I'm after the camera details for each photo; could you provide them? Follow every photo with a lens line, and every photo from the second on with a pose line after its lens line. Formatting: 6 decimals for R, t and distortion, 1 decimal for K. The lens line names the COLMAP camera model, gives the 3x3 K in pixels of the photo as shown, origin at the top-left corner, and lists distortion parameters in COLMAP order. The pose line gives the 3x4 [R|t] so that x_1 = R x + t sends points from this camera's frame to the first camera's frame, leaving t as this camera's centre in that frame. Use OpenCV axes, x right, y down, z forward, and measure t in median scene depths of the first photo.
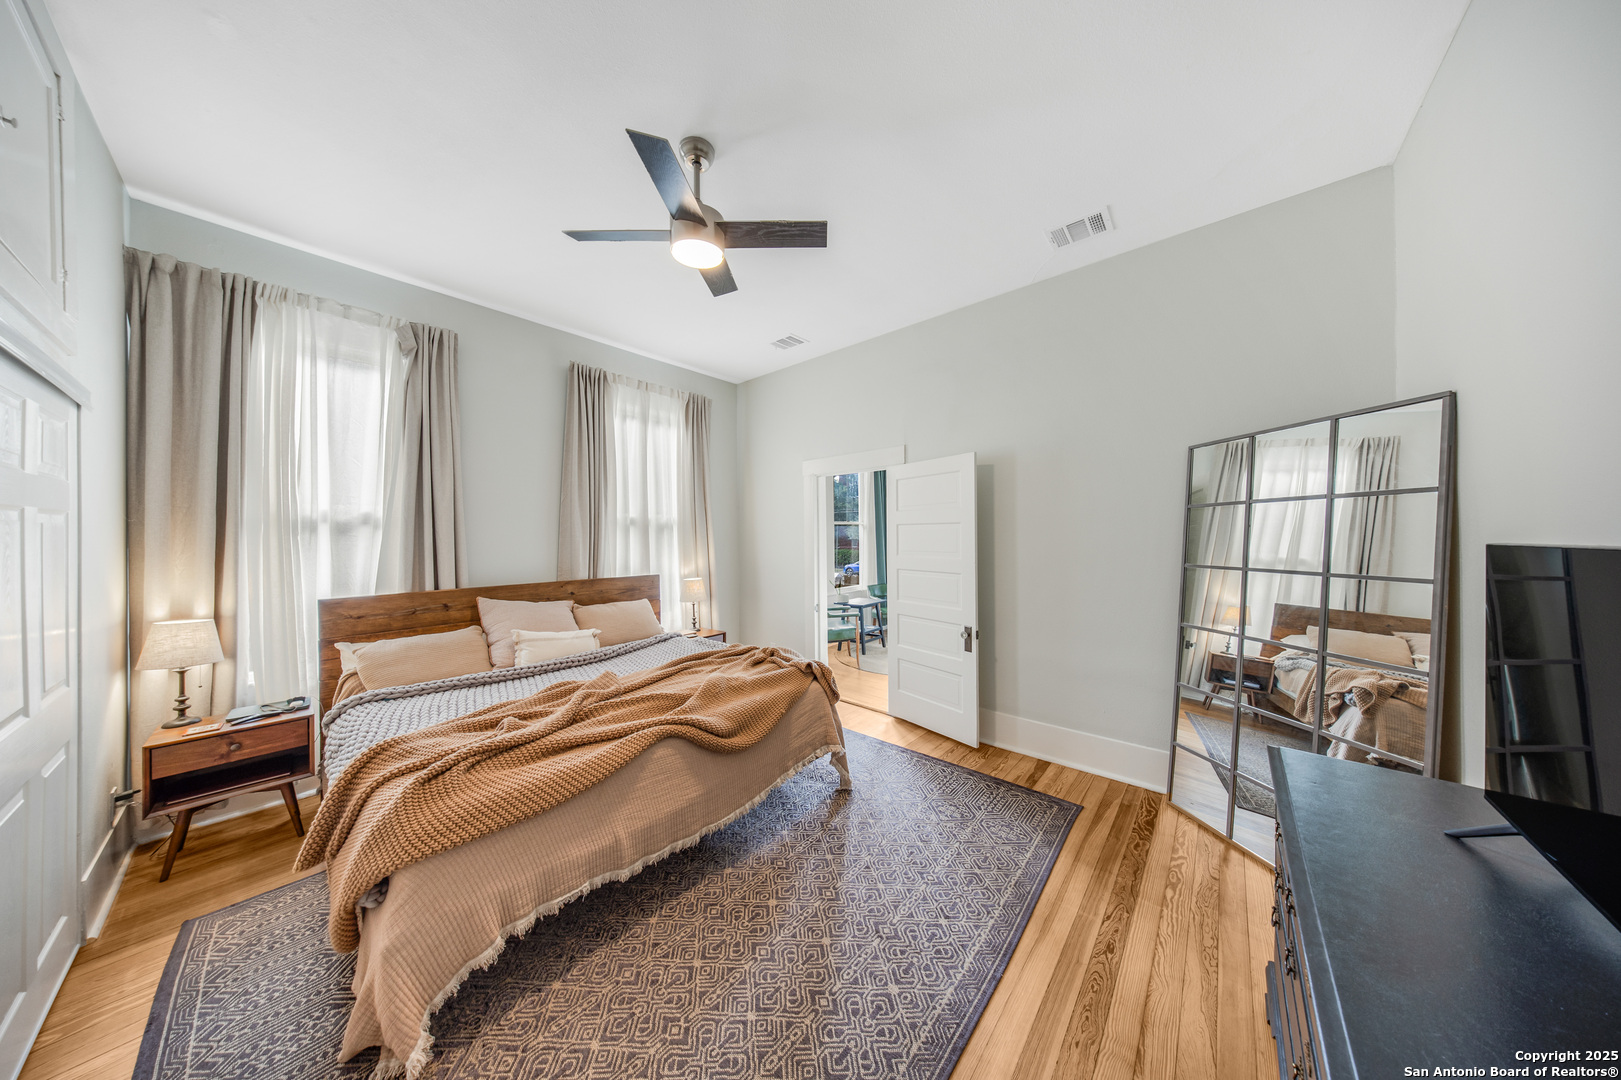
lens RADIAL K [[467.7, 0, 808.1], [0, 467.7, 543.6], [0, 0, 1]] dist [-0.000487, 0.000232]
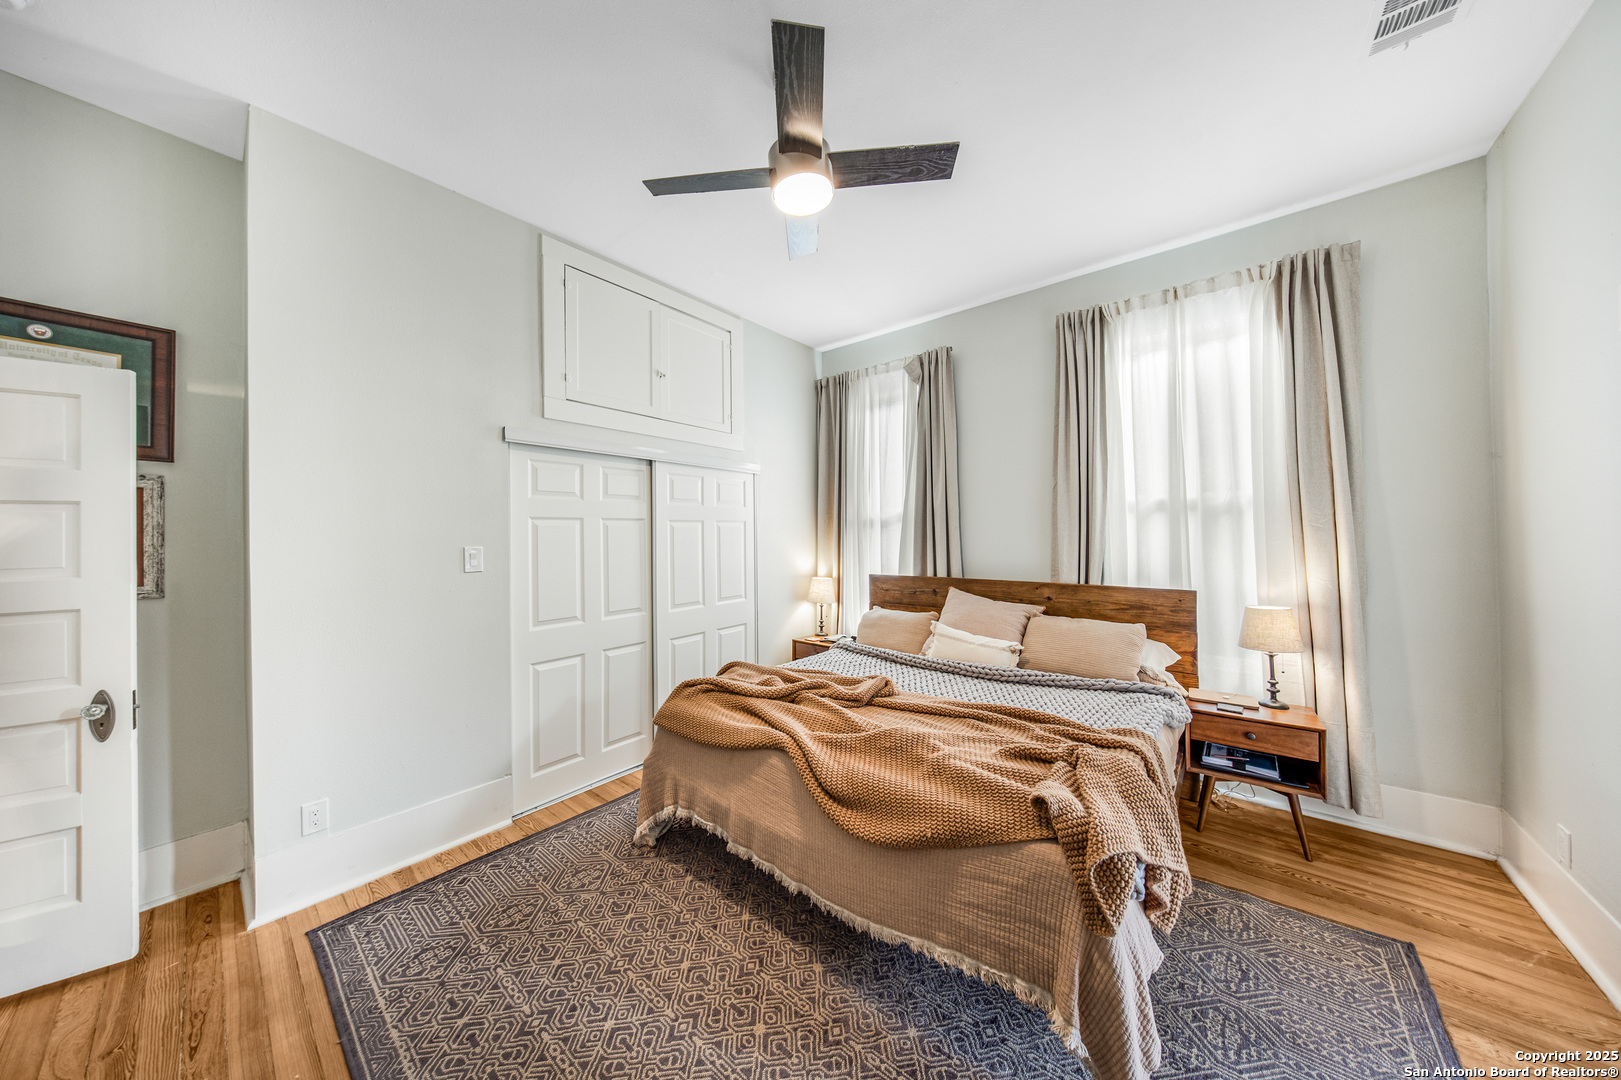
lens RADIAL K [[512.9, 0, 806.9], [0, 512.9, 526.8], [0, 0, 1]] dist [0.008247, -0.000039]
pose [[0.035552, -0.003265, -0.999363, 0.514243], [-0.003537, 0.999988, -0.003392, -0.020108], [0.999362, 0.003655, 0.035540, 0.714539]]
